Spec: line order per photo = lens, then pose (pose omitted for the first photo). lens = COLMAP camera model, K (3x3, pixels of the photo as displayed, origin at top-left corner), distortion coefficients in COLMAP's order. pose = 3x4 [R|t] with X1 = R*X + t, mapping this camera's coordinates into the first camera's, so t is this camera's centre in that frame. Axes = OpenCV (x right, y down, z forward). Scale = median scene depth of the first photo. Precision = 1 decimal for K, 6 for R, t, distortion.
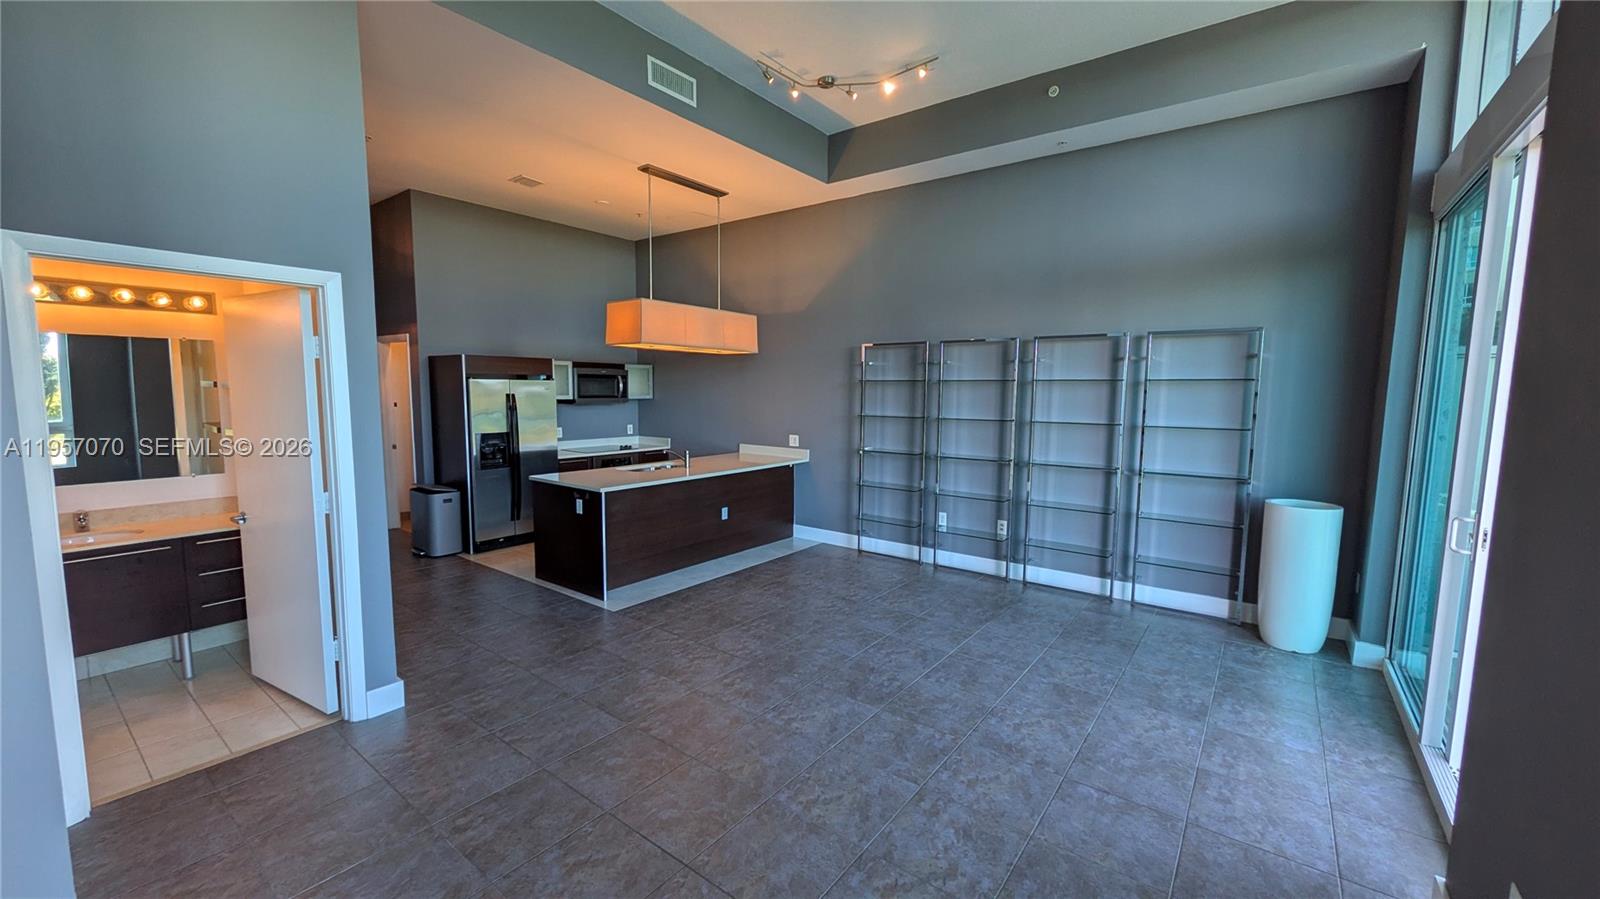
lens RADIAL K [[623.2, 0, 796.9], [0, 623.2, 450.7], [0, 0, 1]] dist [-0.000911, -0.000026]
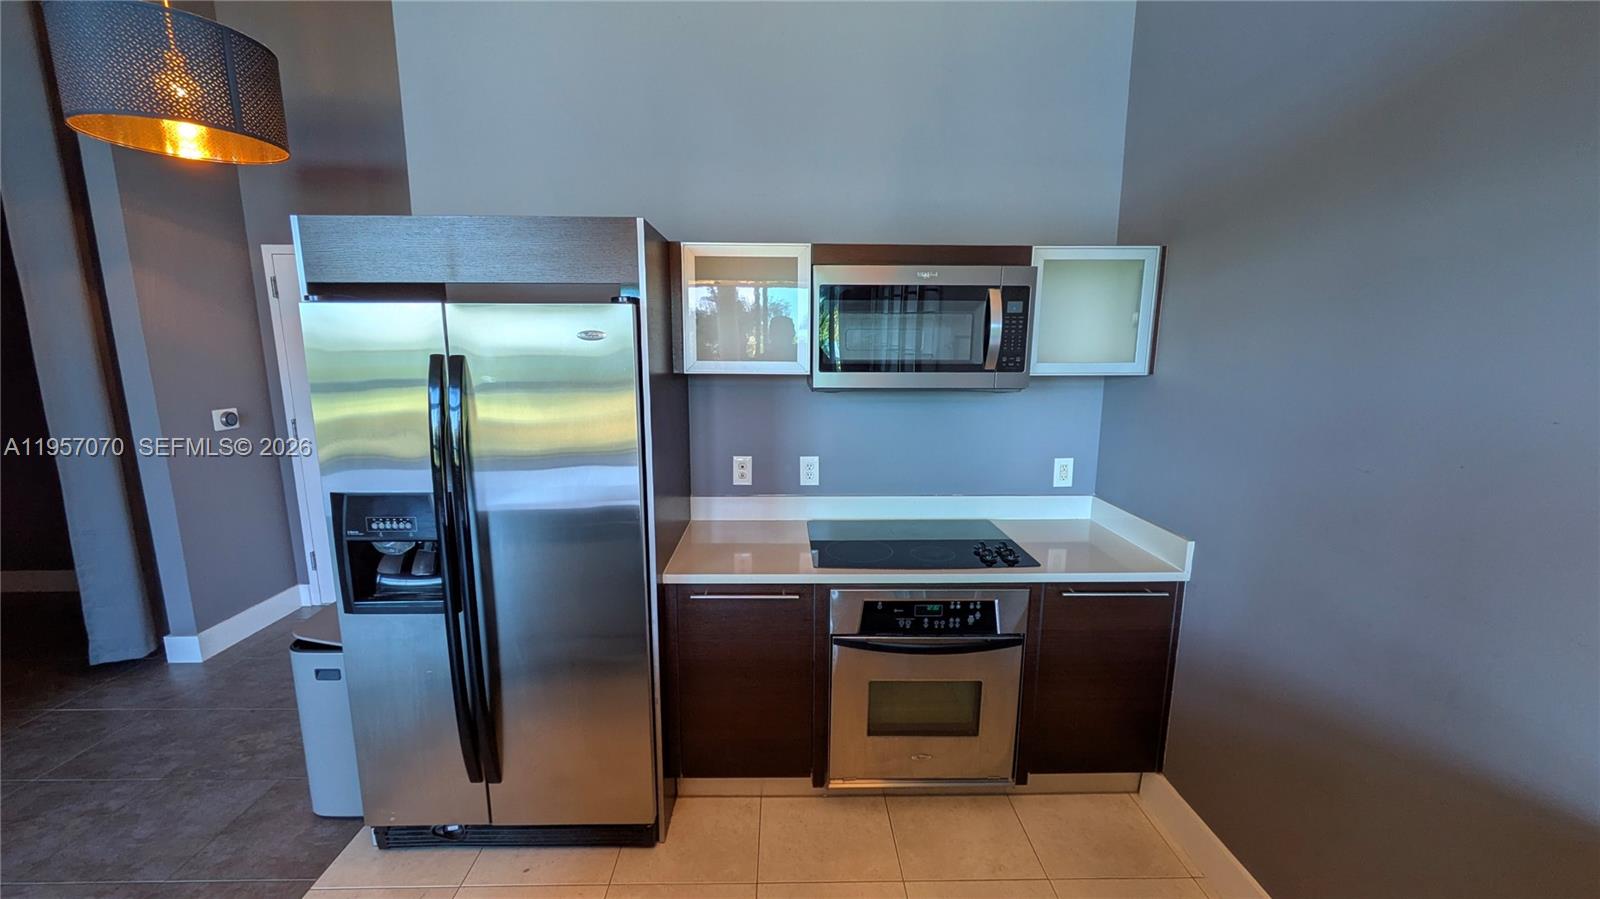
lens RADIAL K [[623.2, 0, 795.6], [0, 623.2, 455.6], [0, 0, 1]] dist [-0.000911, -0.000026]
pose [[0.607654, 0.132526, -0.783067, -0.117137], [-0.079438, 0.991177, 0.106104, -0.070700], [0.790219, -0.002269, 0.612820, 0.767065]]
